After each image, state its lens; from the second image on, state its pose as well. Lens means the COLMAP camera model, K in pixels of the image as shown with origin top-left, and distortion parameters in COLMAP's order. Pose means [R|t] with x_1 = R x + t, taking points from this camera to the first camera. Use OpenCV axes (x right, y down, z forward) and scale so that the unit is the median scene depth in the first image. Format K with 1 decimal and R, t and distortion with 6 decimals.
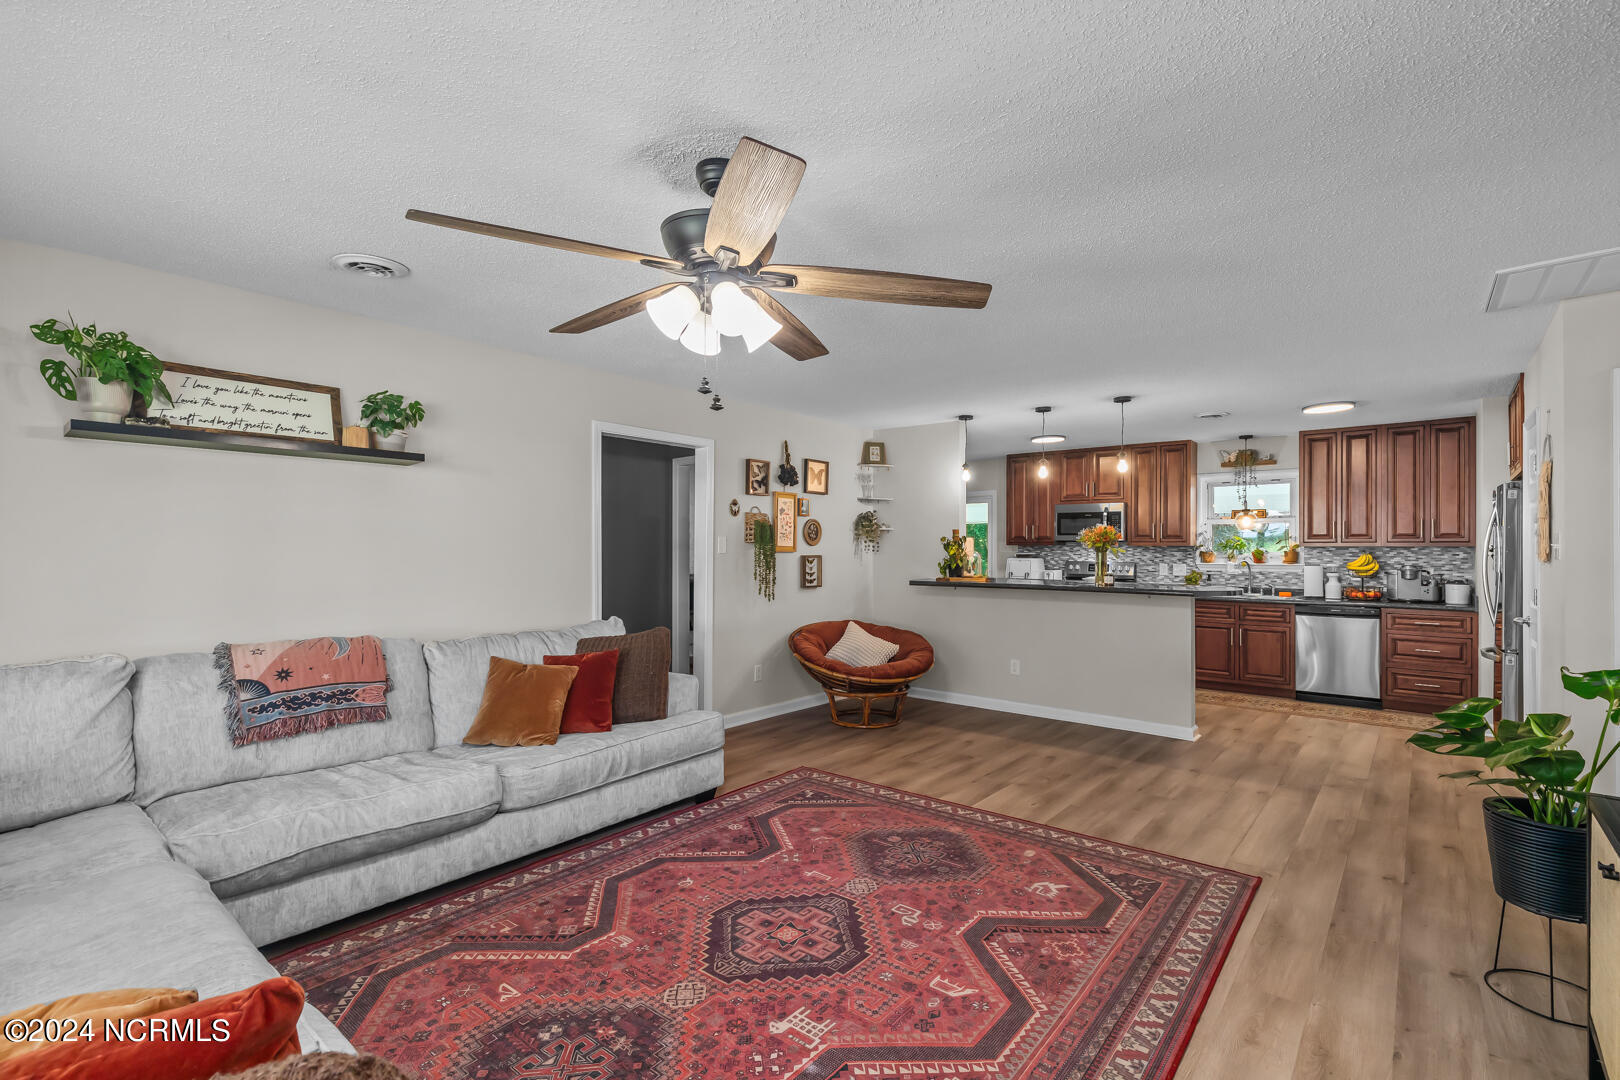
lens RADIAL K [[730.8, 0, 831.8], [0, 730.8, 545.9], [0, 0, 1]] dist [0.002403, -0.001868]
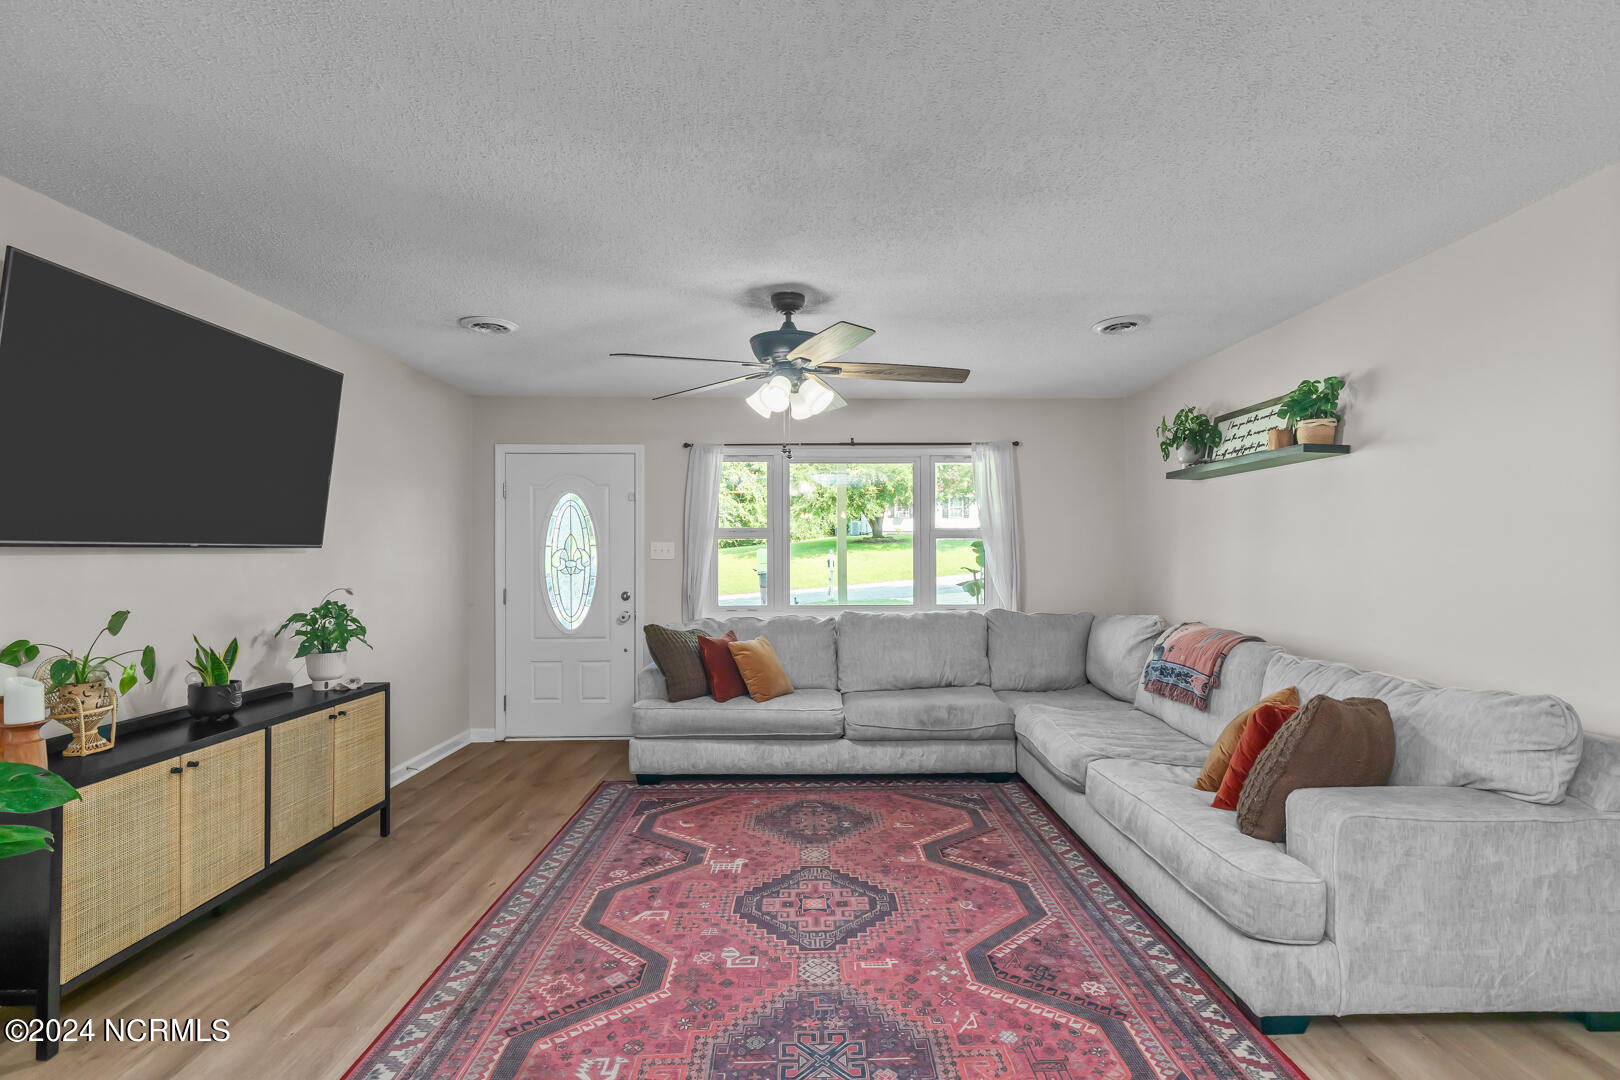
lens RADIAL K [[730.8, 0, 840.0], [0, 730.8, 550.2], [0, 0, 1]] dist [0.002403, -0.001868]
pose [[-0.754819, 0.002099, -0.655930, 0.611430], [0.005880, 0.999976, -0.003568, 0.002566], [0.655907, -0.006550, -0.754814, 1.801731]]
